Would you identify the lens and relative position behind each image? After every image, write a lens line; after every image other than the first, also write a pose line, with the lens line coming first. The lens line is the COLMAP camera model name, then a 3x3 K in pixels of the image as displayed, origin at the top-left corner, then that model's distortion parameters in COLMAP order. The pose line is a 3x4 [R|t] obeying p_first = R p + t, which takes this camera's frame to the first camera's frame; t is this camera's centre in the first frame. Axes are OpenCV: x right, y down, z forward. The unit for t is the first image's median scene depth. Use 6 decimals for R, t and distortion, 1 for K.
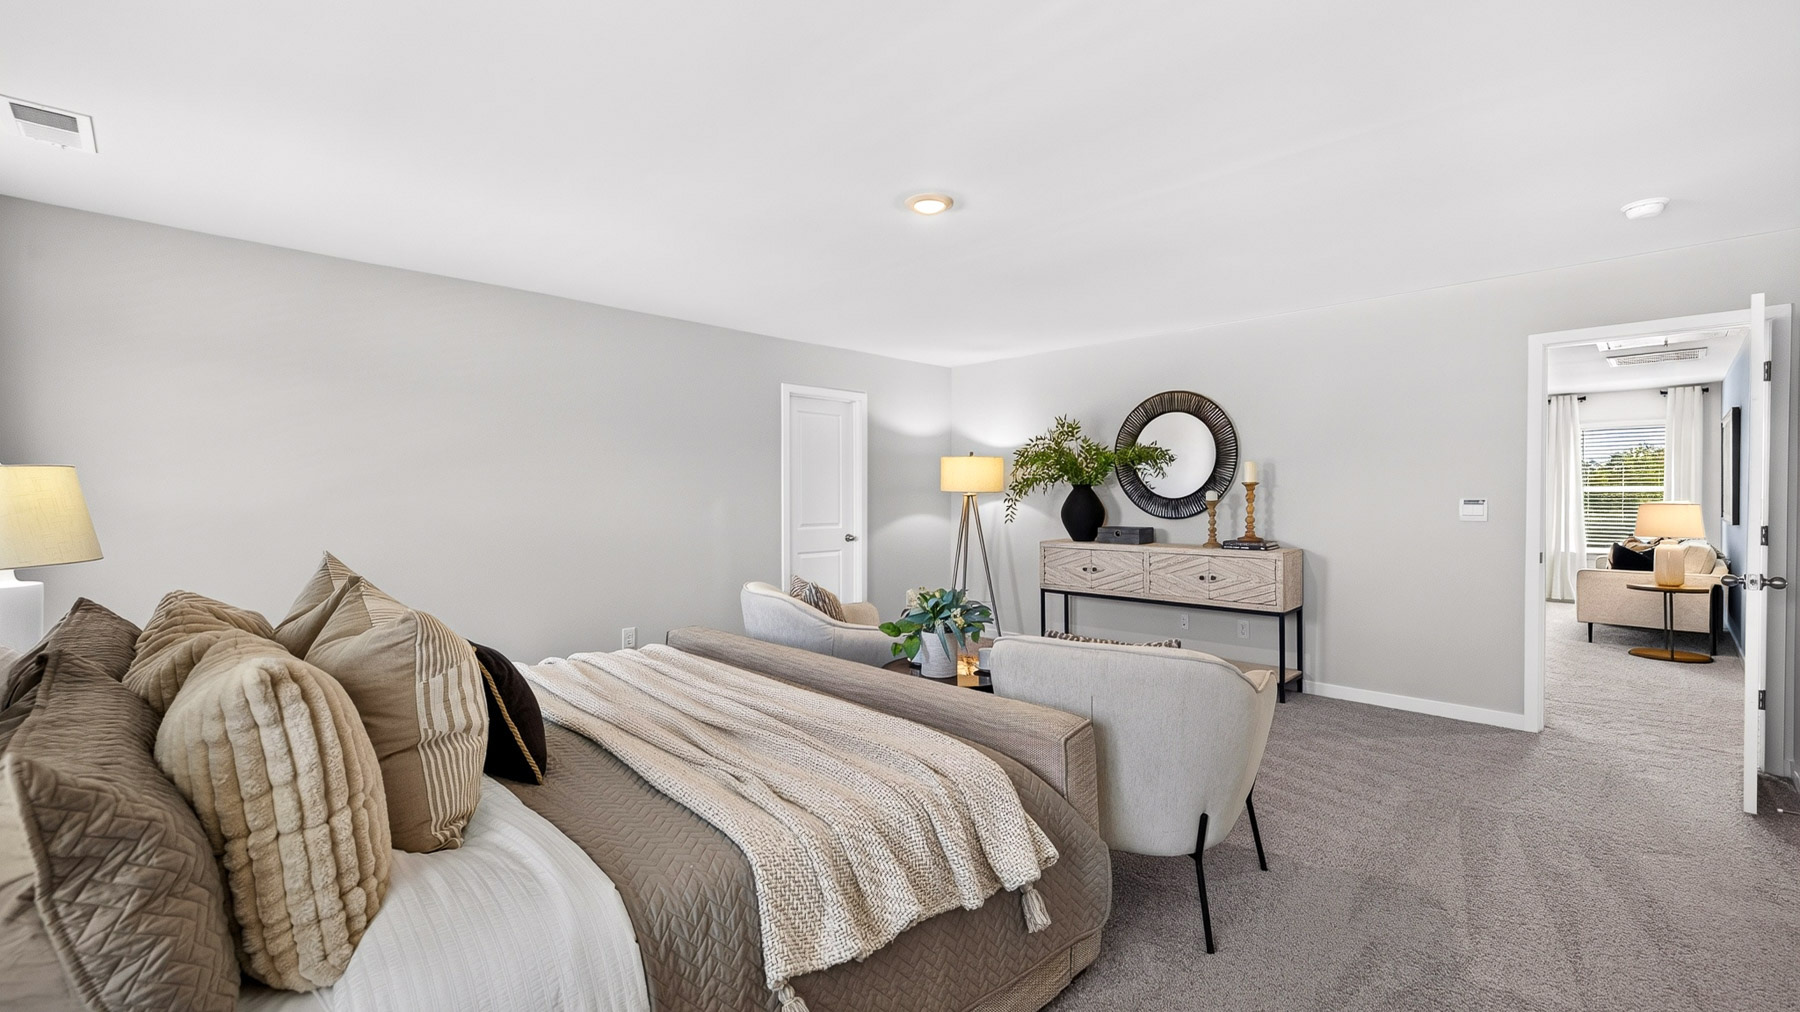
lens RADIAL K [[753.8, 0, 904.2], [0, 753.8, 491.5], [0, 0, 1]] dist [0.007714, -0.000116]
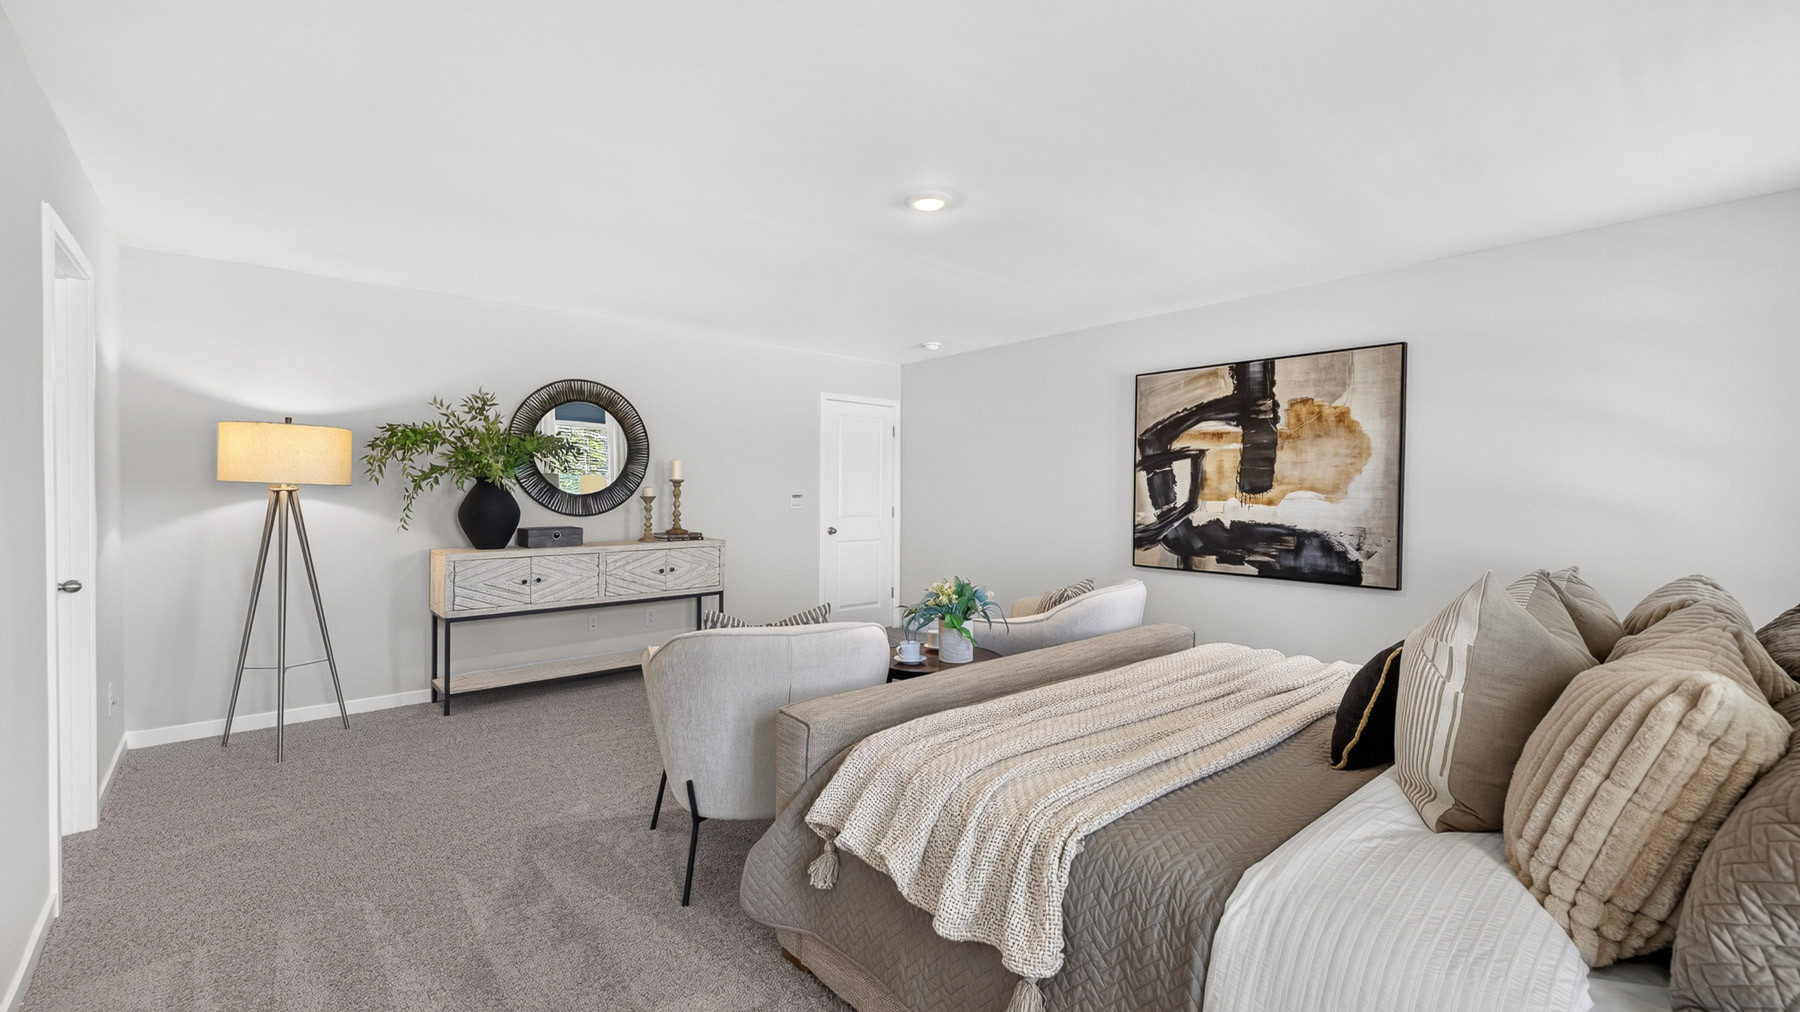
lens RADIAL K [[753.8, 0, 904.2], [0, 753.8, 491.5], [0, 0, 1]] dist [0.007714, -0.000116]
pose [[0.030407, -0.002773, 0.999534, -0.572847], [-0.013129, 0.999909, 0.003173, -0.002910], [-0.999451, -0.013219, 0.030368, 0.567599]]
